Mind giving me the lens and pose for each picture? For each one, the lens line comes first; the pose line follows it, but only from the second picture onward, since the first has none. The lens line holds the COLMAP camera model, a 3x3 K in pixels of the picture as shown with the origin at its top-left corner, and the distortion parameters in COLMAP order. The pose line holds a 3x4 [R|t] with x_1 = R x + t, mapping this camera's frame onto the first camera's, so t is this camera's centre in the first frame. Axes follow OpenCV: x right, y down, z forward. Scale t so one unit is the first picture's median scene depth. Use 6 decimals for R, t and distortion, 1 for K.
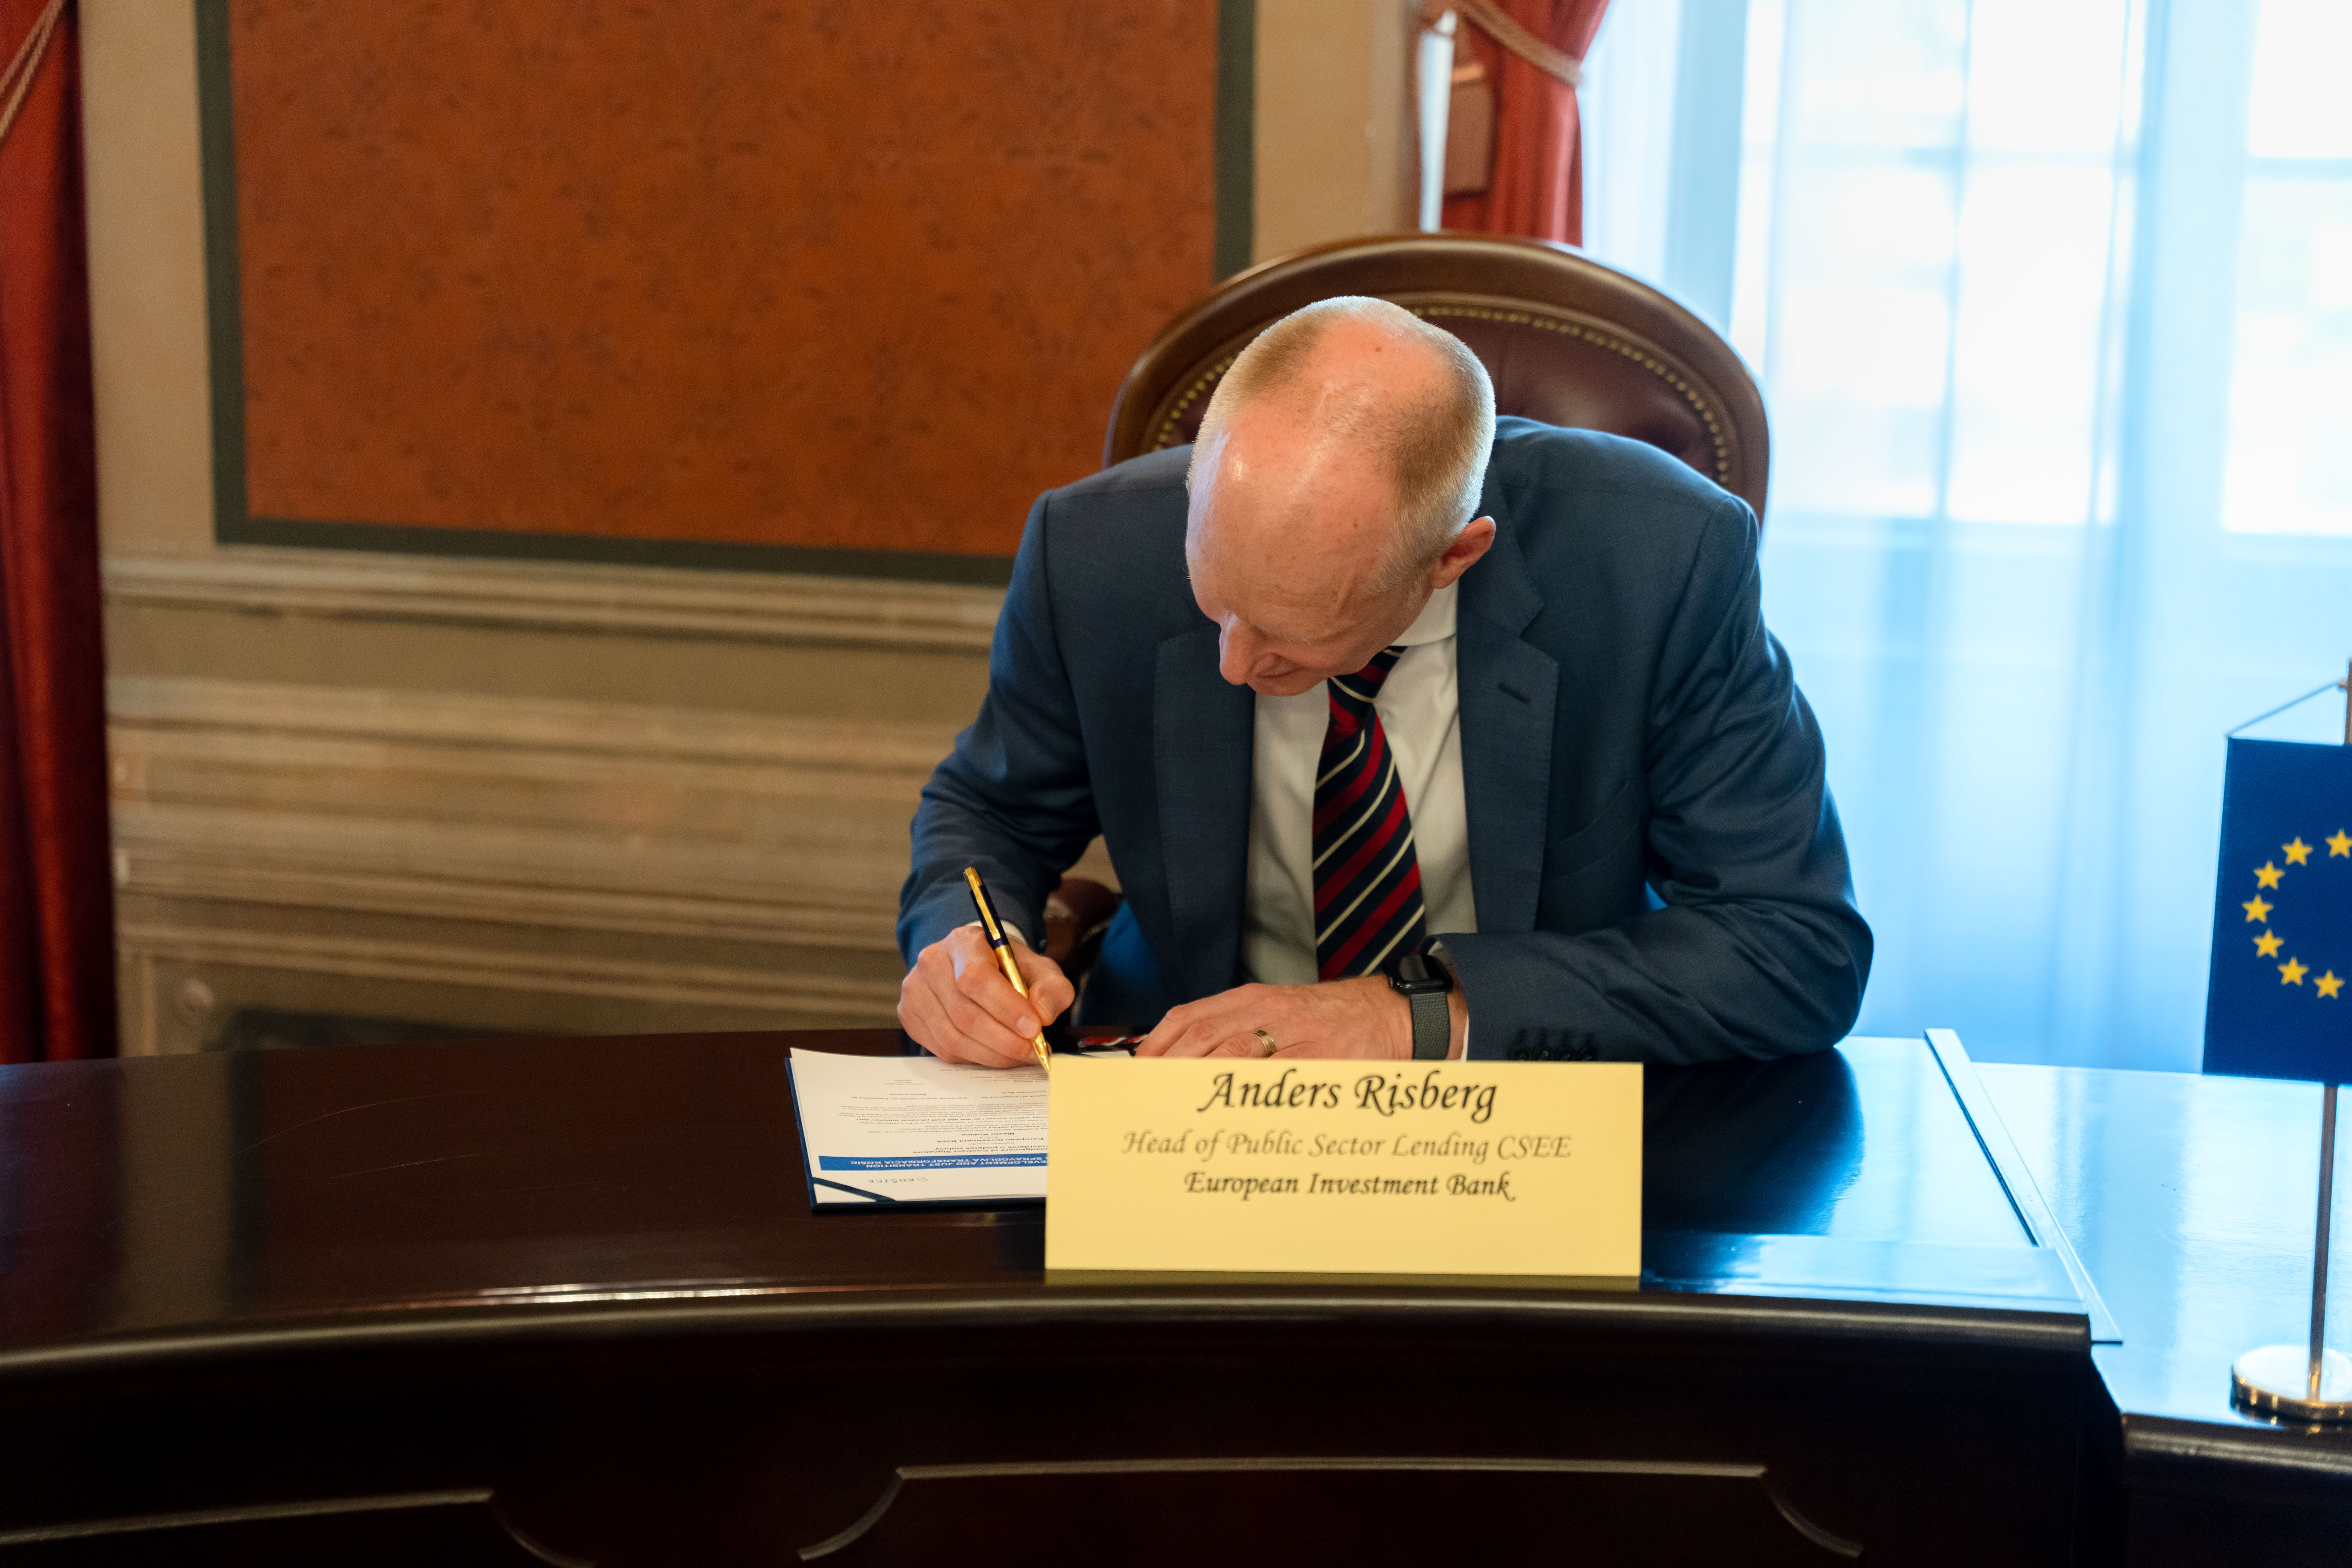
lens RADIAL K [[3916.6, 0, 1207.7], [0, 3916.6, 799.3], [0, 0, 1]] dist [0.057861, 0.000000]
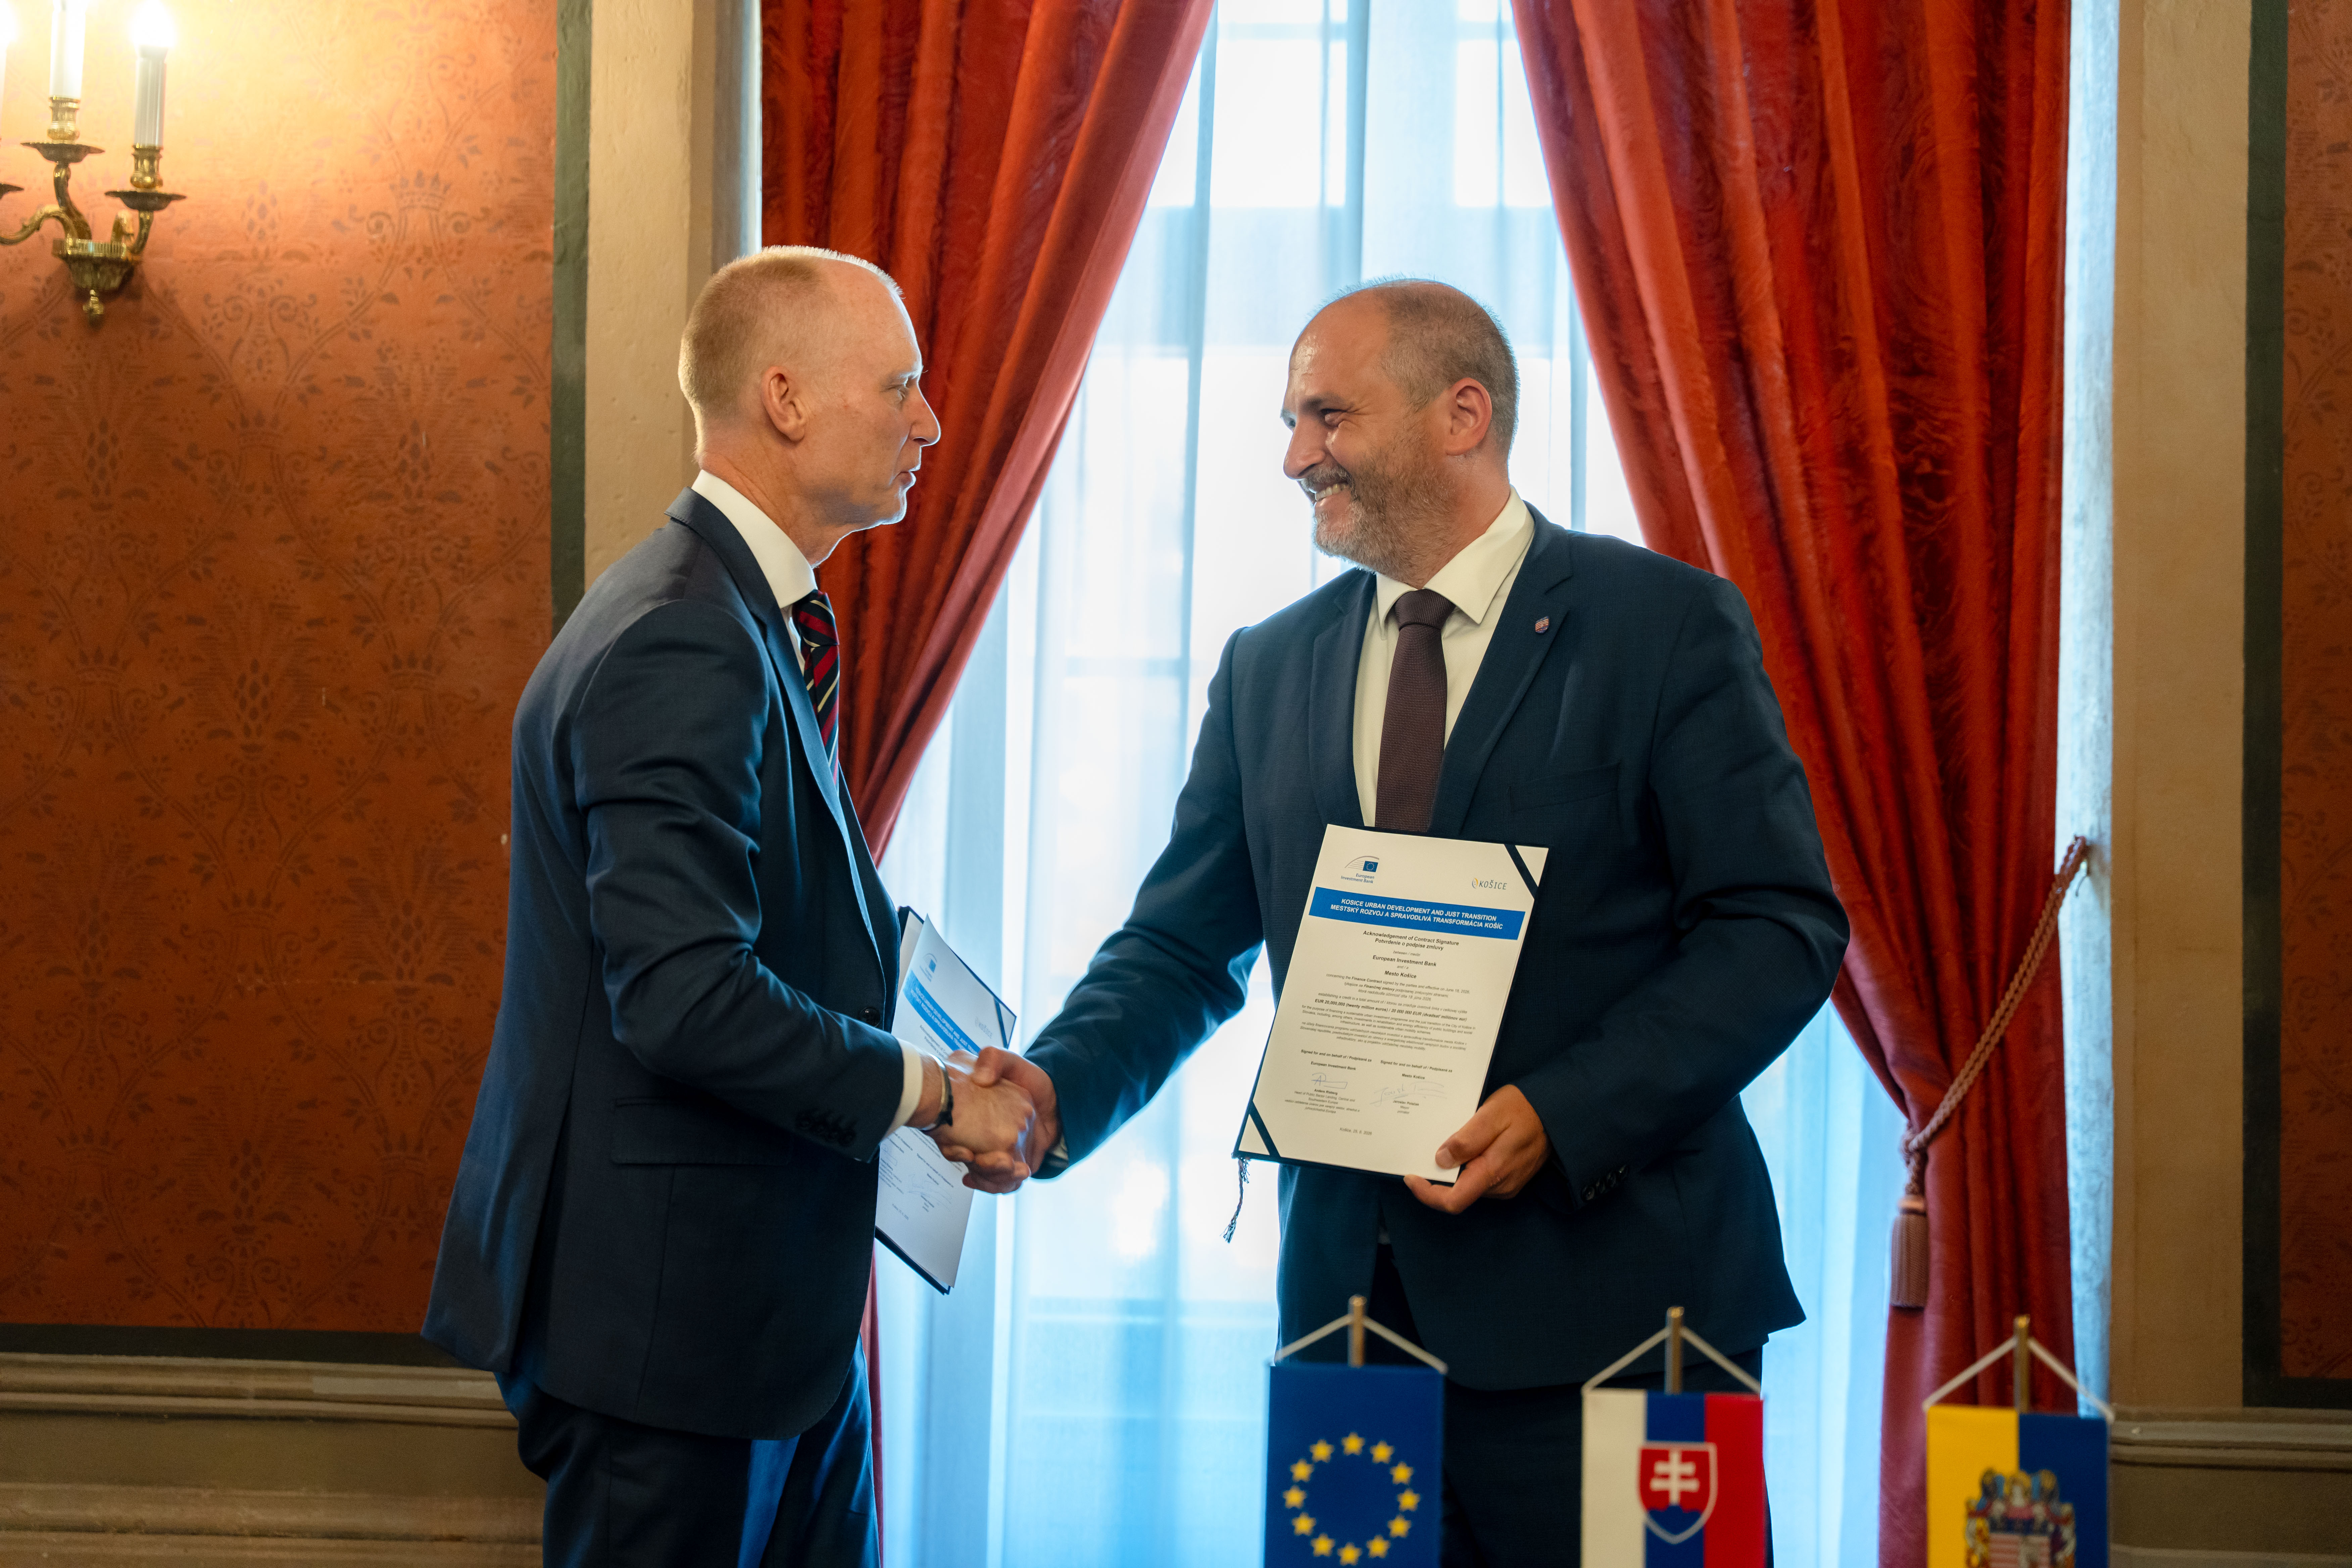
lens RADIAL K [[3876.8, 0, 1143.6], [0, 3876.8, 803.4], [0, 0, 1]] dist [0.038516, 0.000000]
pose [[0.990470, 0.003024, 0.137699, 0.018749], [0.027363, 0.975510, -0.218246, 0.039777], [-0.134986, 0.219934, 0.966130, -0.137930]]
